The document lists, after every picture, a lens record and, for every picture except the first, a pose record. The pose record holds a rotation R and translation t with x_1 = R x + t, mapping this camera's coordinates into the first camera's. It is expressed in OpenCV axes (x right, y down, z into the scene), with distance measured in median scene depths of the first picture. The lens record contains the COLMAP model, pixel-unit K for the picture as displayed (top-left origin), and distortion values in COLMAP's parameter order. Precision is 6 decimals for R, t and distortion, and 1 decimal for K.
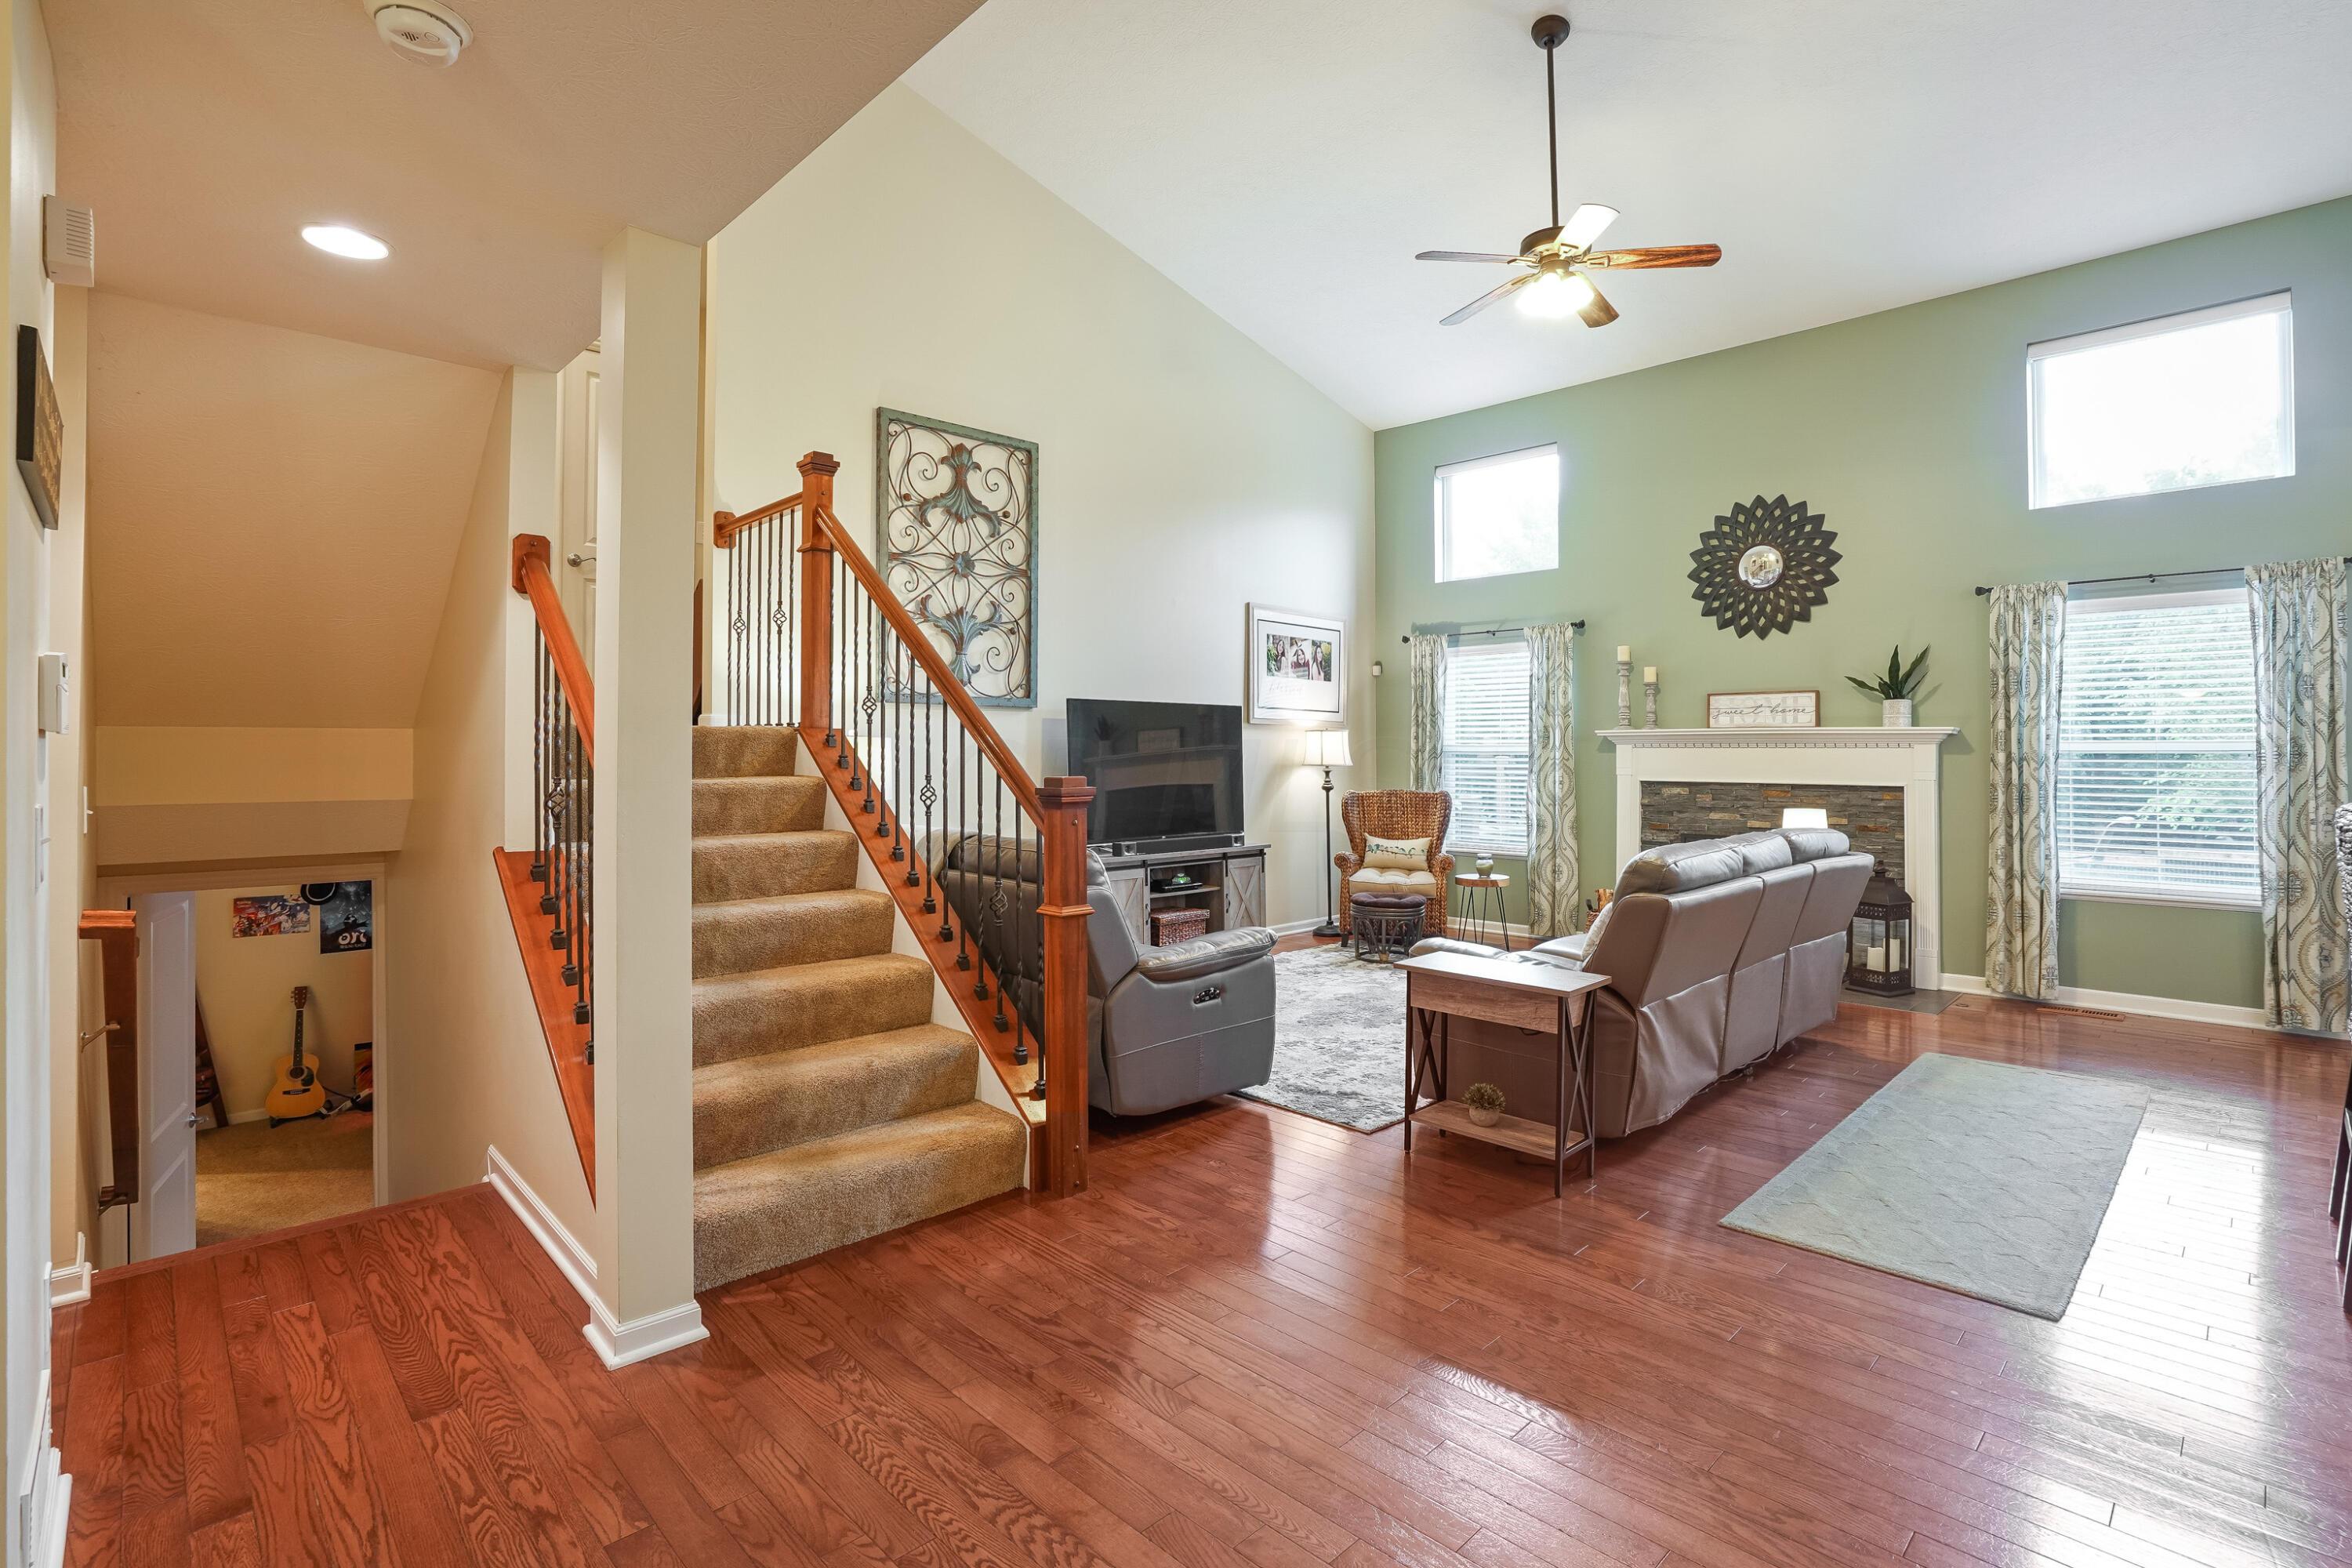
lens RADIAL K [[1100.6, 0, 1150.5], [0, 1100.6, 732.4], [0, 0, 1]] dist [-0.038253, 0.001099]
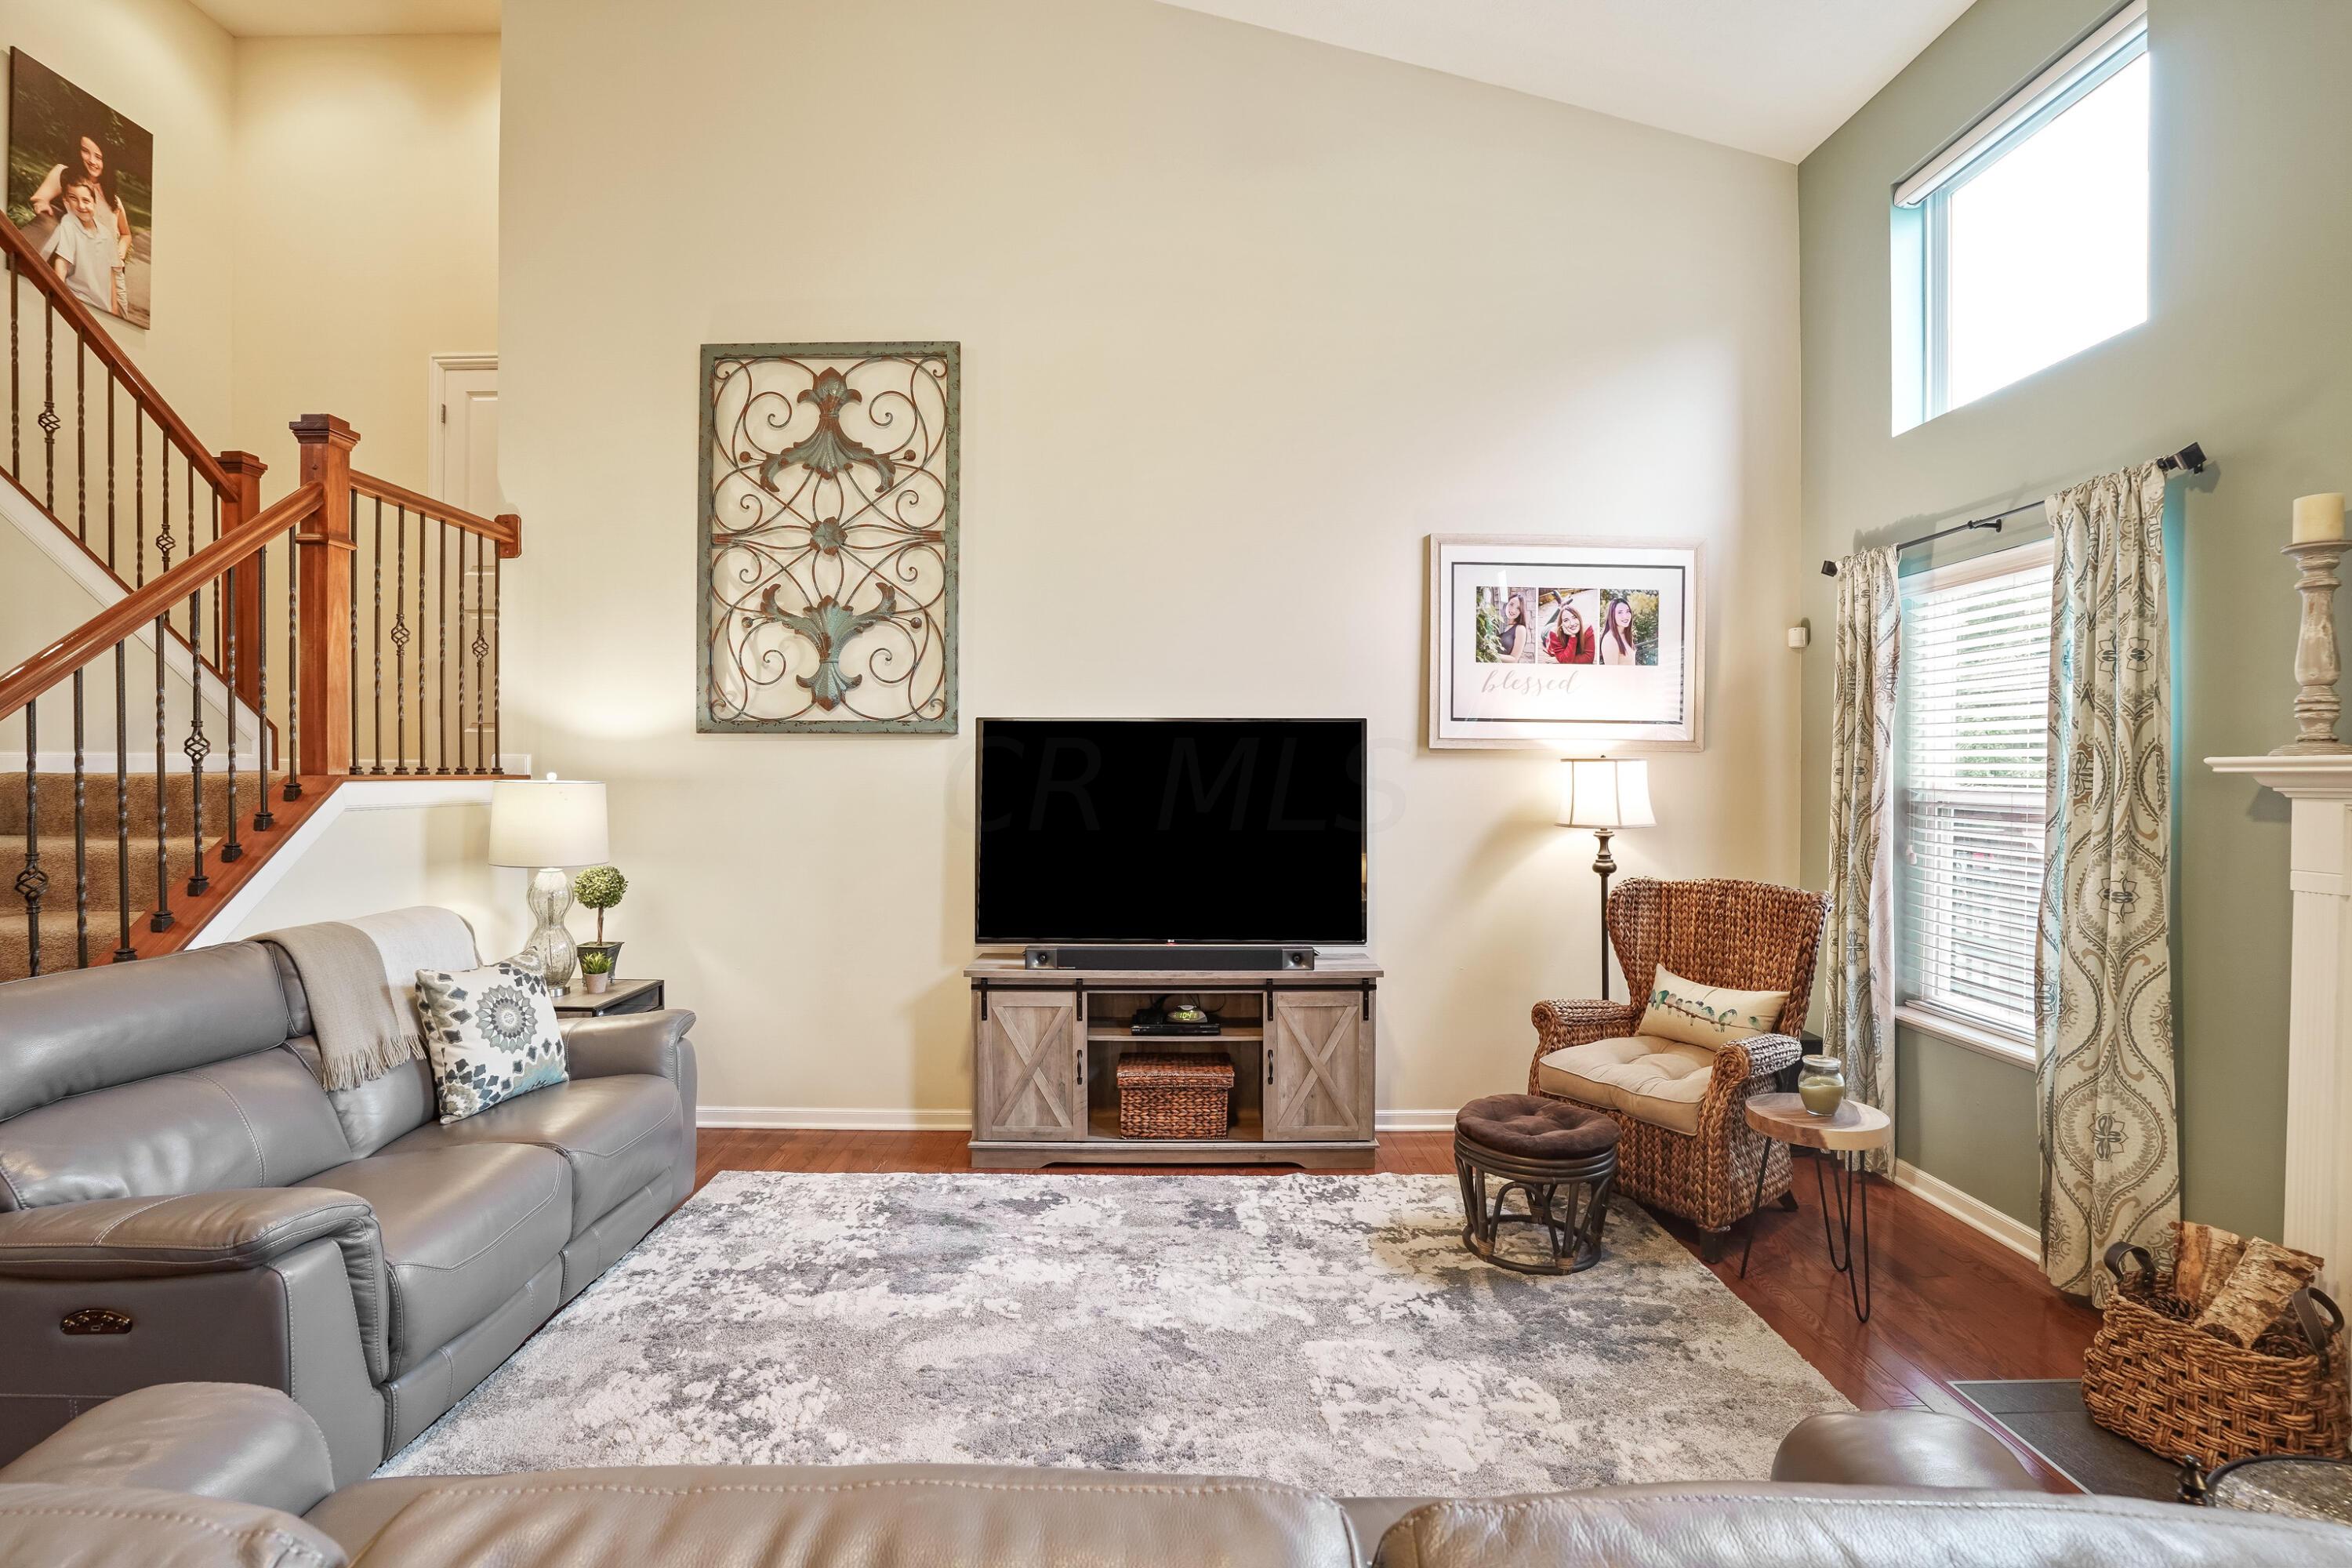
lens RADIAL K [[1088.2, 0, 1168.2], [0, 1088.2, 776.5], [0, 0, 1]] dist [-0.058850, 0.028616]
pose [[0.732440, 0.002208, -0.680828, 0.448321], [0.011465, 0.999813, 0.015577, -0.005008], [0.680735, -0.019215, 0.732278, 0.605760]]
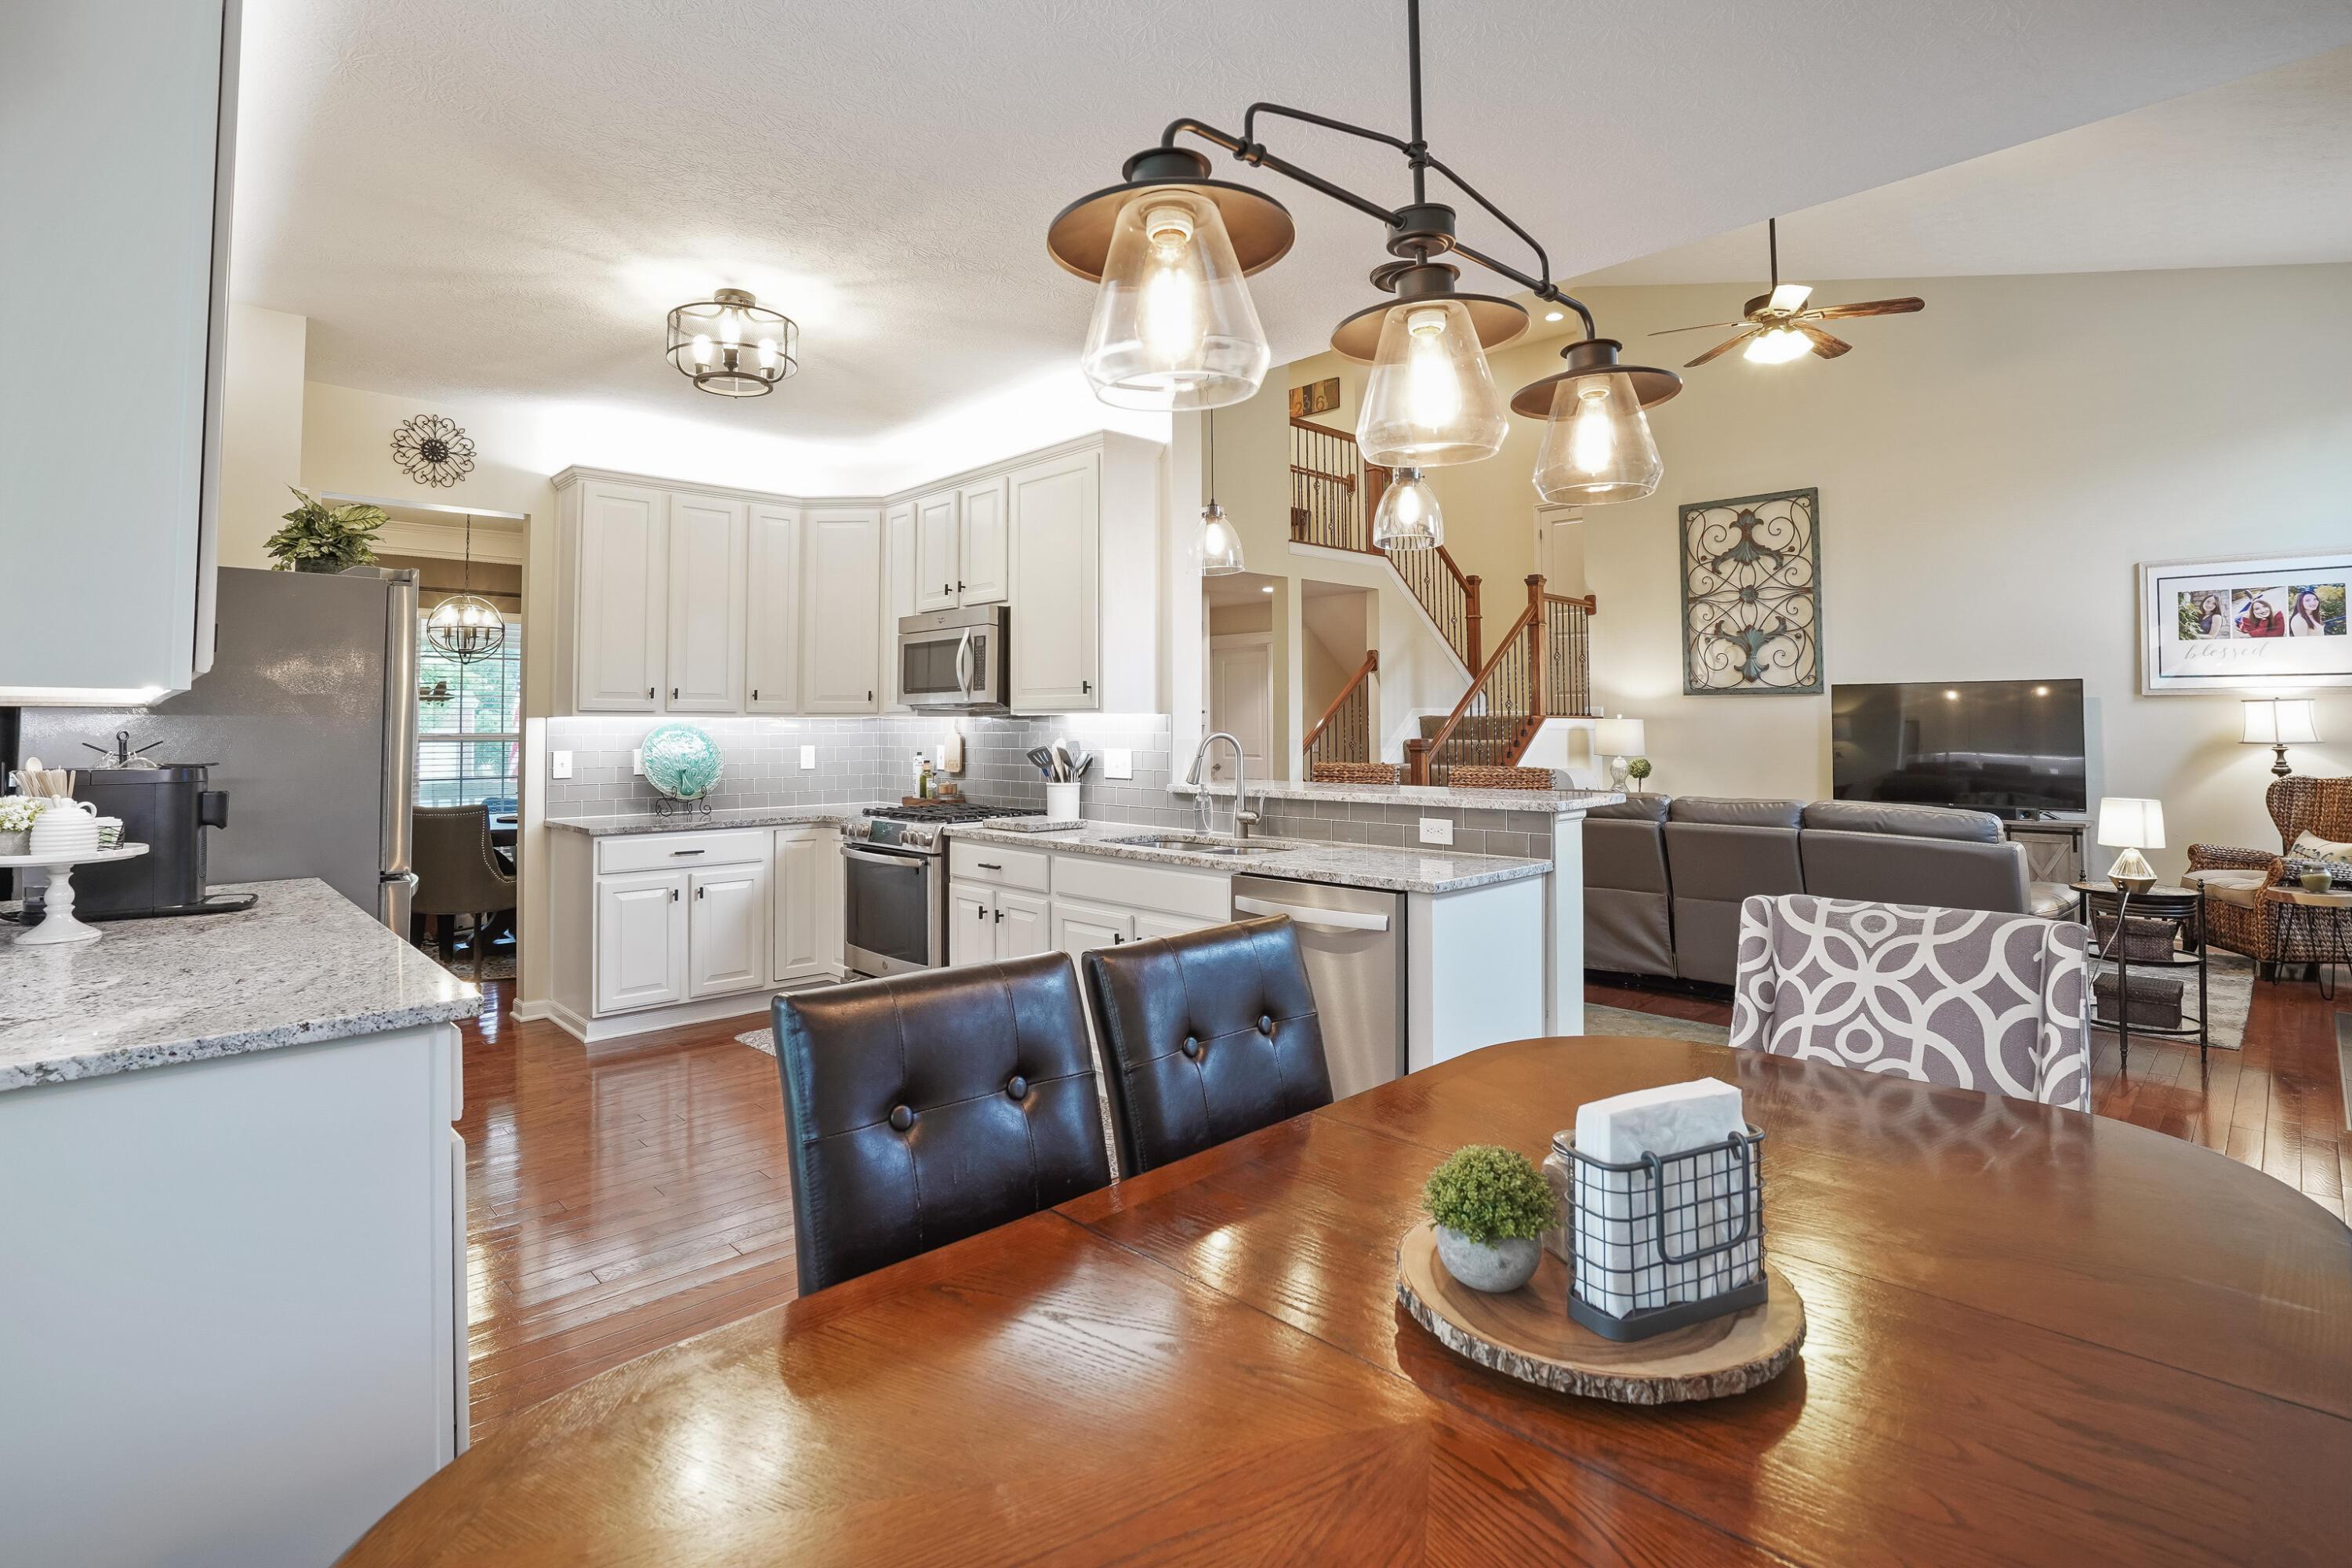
lens RADIAL K [[1164.5, 0, 1181.4], [0, 1164.5, 661.2], [0, 0, 1]] dist [-0.001356, 0.000763]
pose [[0.022202, -0.057757, -0.998084, 1.246012], [0.018833, 0.998177, -0.057344, 0.004477], [0.999576, -0.017524, 0.023249, 0.223861]]
